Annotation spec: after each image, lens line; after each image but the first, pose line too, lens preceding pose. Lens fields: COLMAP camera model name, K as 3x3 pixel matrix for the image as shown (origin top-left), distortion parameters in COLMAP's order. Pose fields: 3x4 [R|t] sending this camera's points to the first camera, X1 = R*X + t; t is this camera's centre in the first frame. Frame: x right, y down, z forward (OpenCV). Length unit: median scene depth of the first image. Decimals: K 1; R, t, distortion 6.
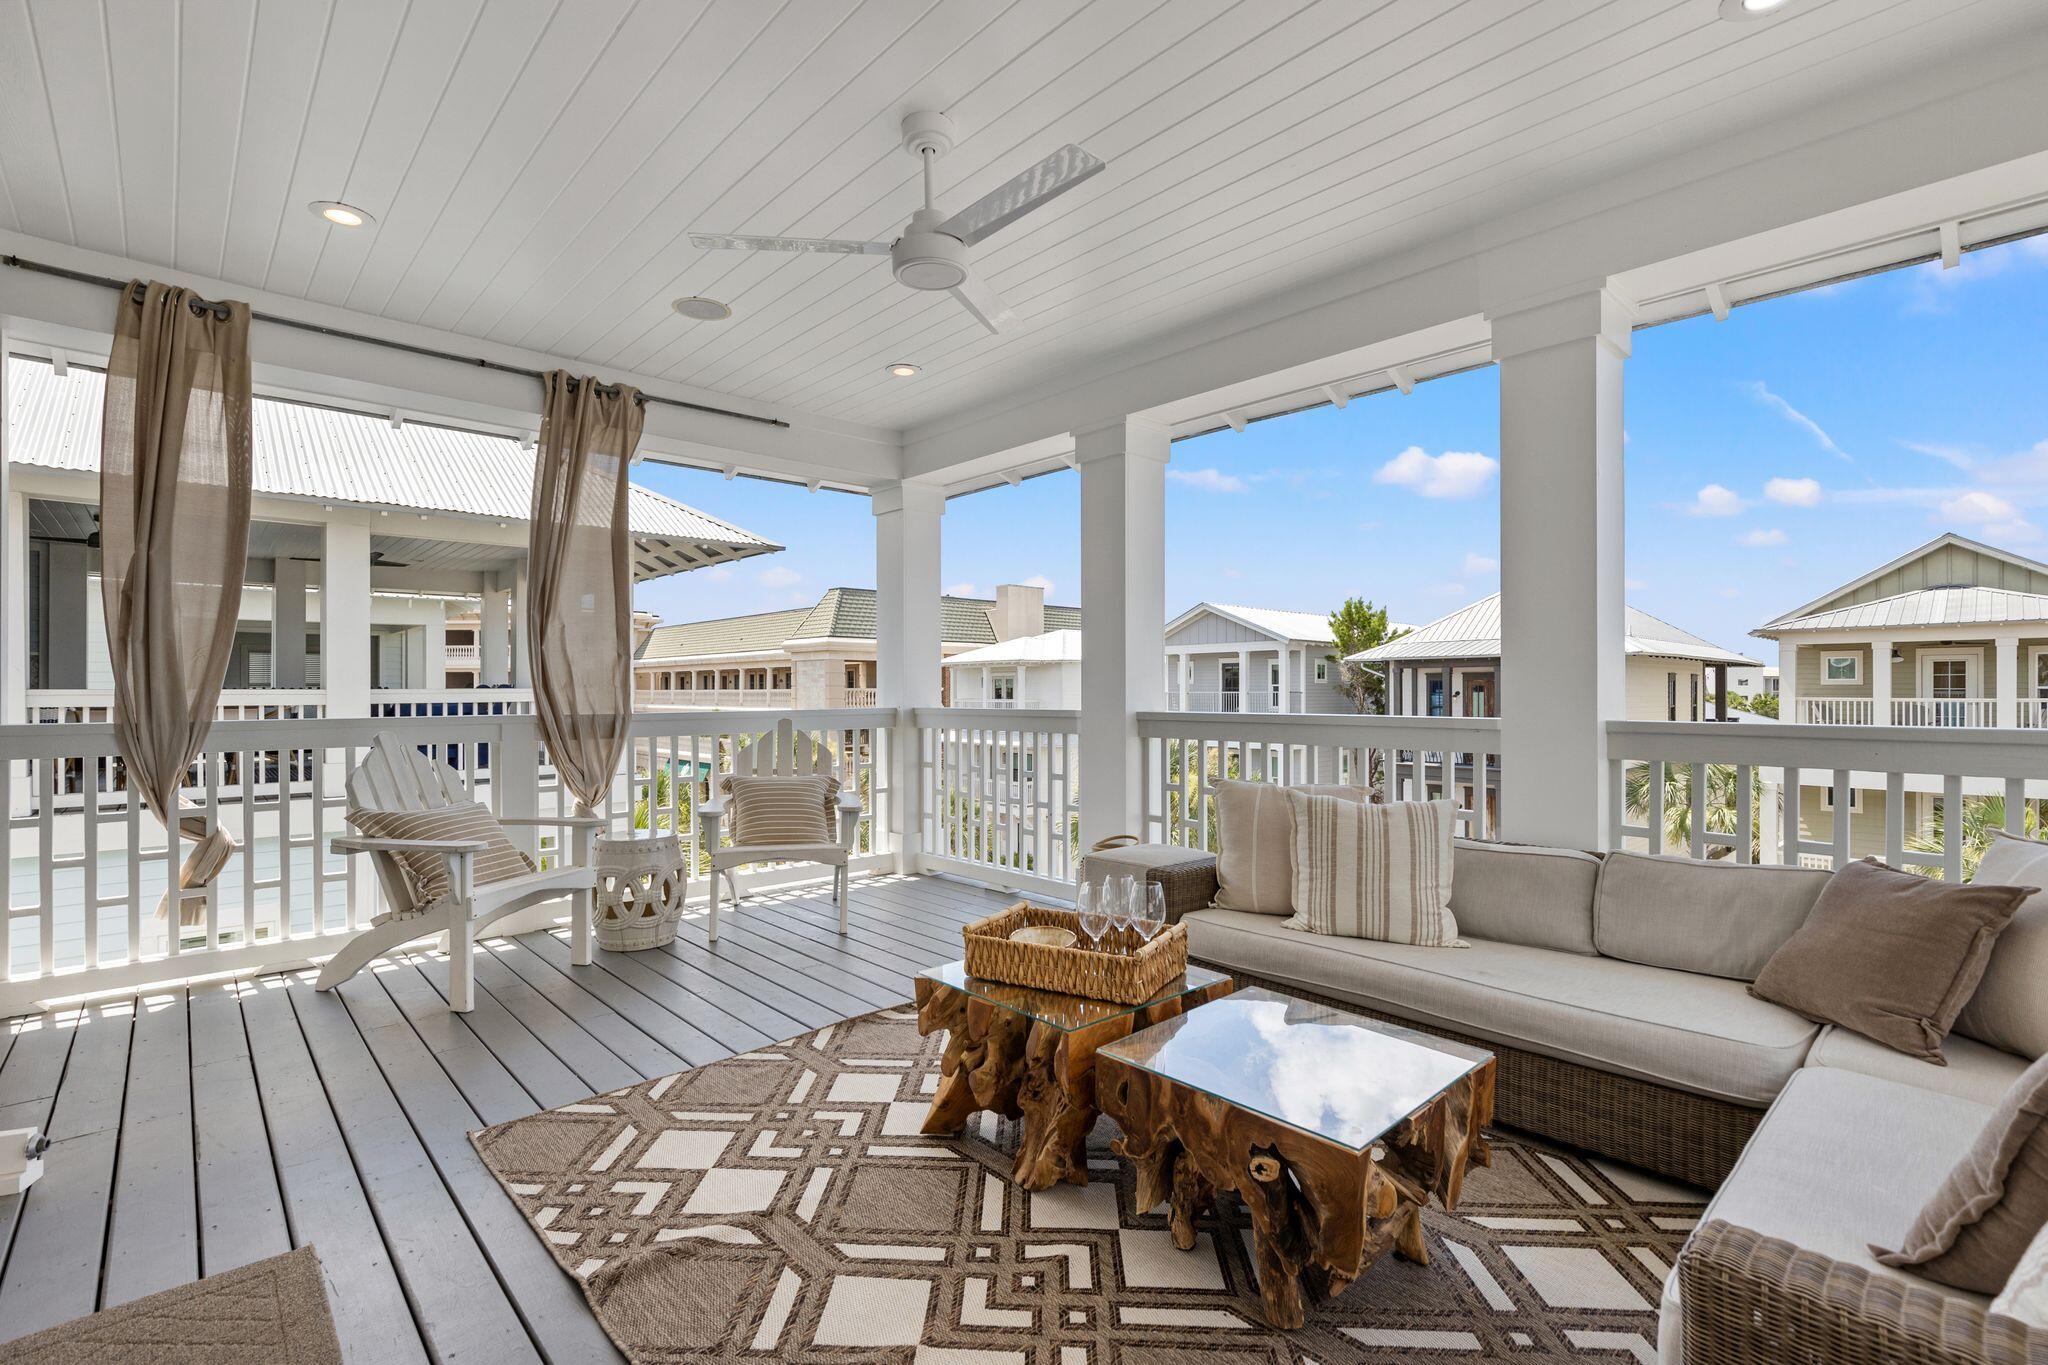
lens RADIAL K [[935.8, 0, 1037.8], [0, 935.8, 684.2], [0, 0, 1]] dist [-0.005694, 0.003707]
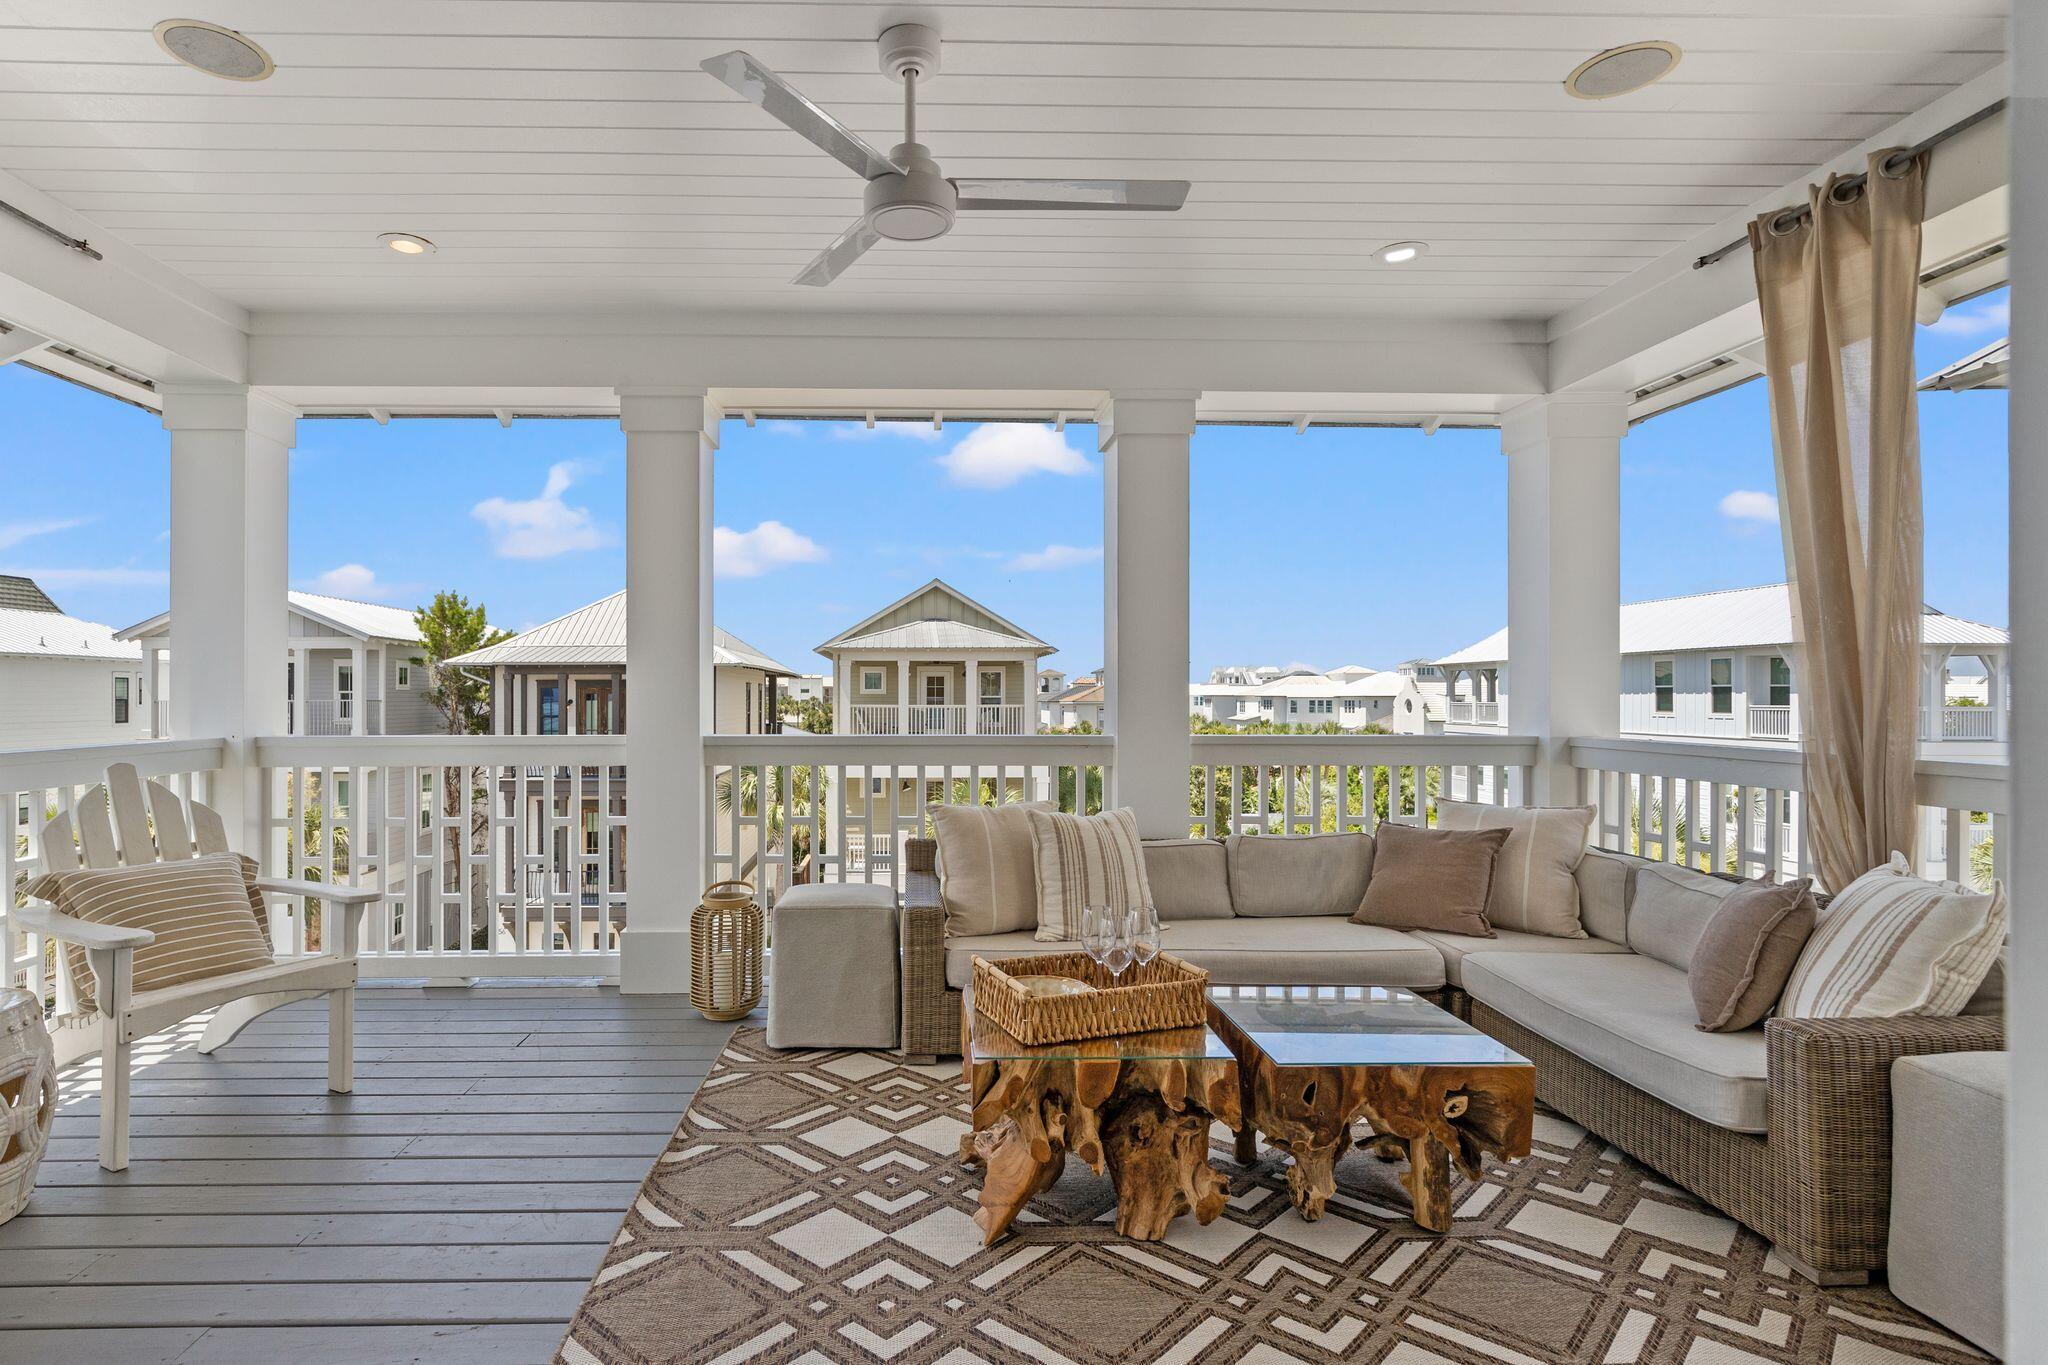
lens RADIAL K [[1023.5, 0, 934.4], [0, 1023.5, 691.9], [0, 0, 1]] dist [-0.002508, -0.000080]
pose [[0.665508, 0.004582, 0.746377, -0.096639], [-0.006381, 0.999980, -0.000450, -0.002606], [-0.746364, -0.004463, 0.665523, 0.047210]]
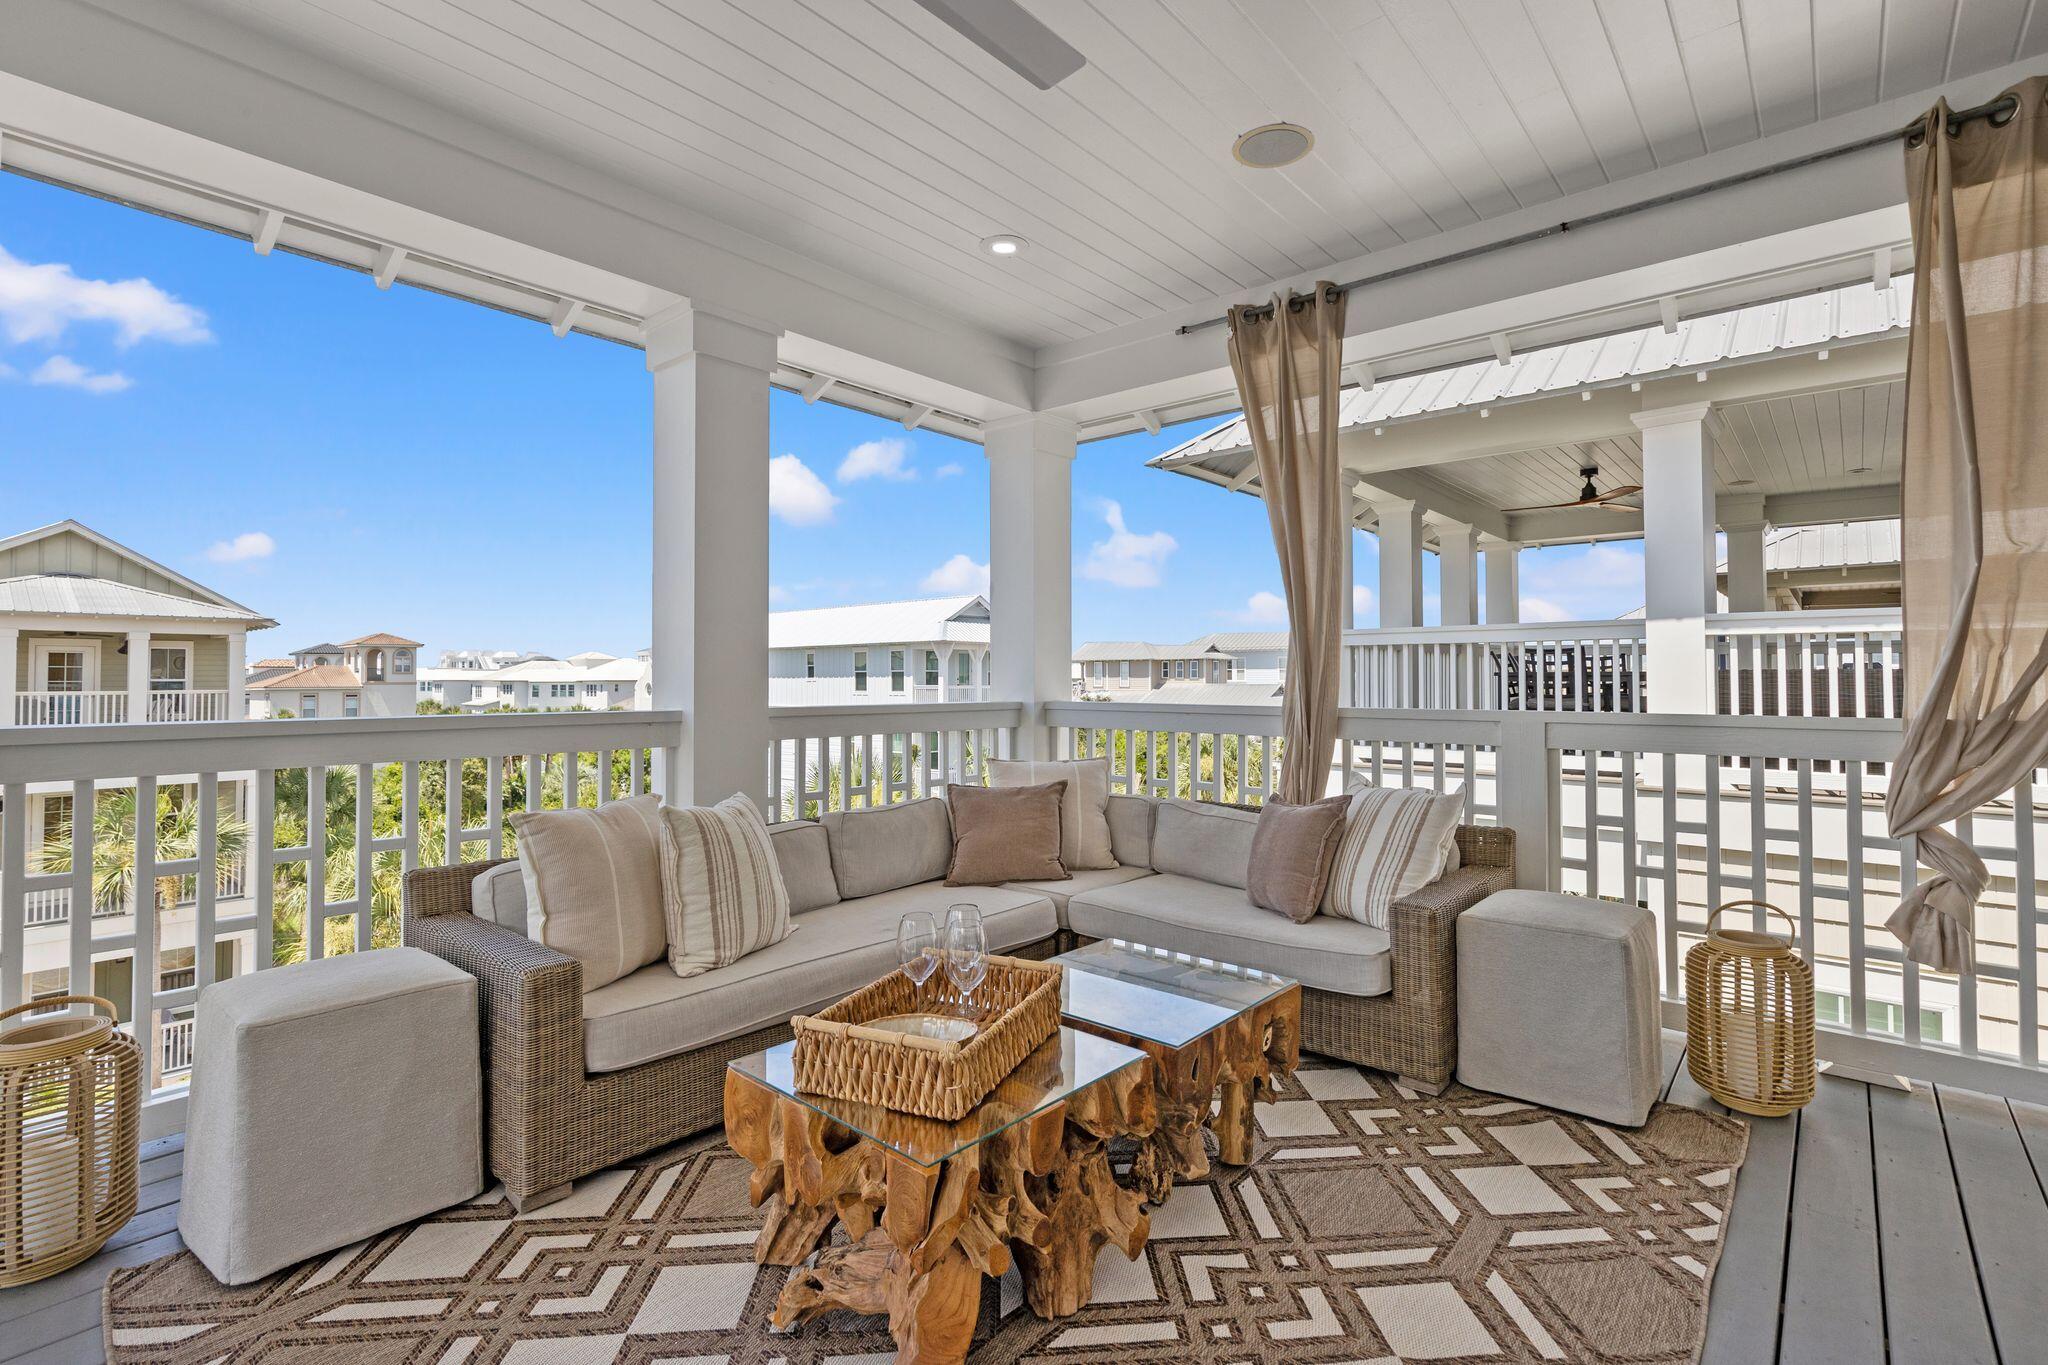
lens RADIAL K [[935.8, 0, 1030.2], [0, 935.8, 664.0], [0, 0, 1]] dist [-0.005694, 0.003707]
pose [[-0.102430, 0.018626, 0.994566, -0.081839], [-0.004731, 0.999804, -0.019211, 0.000795], [-0.994729, -0.006673, -0.102322, 0.114047]]
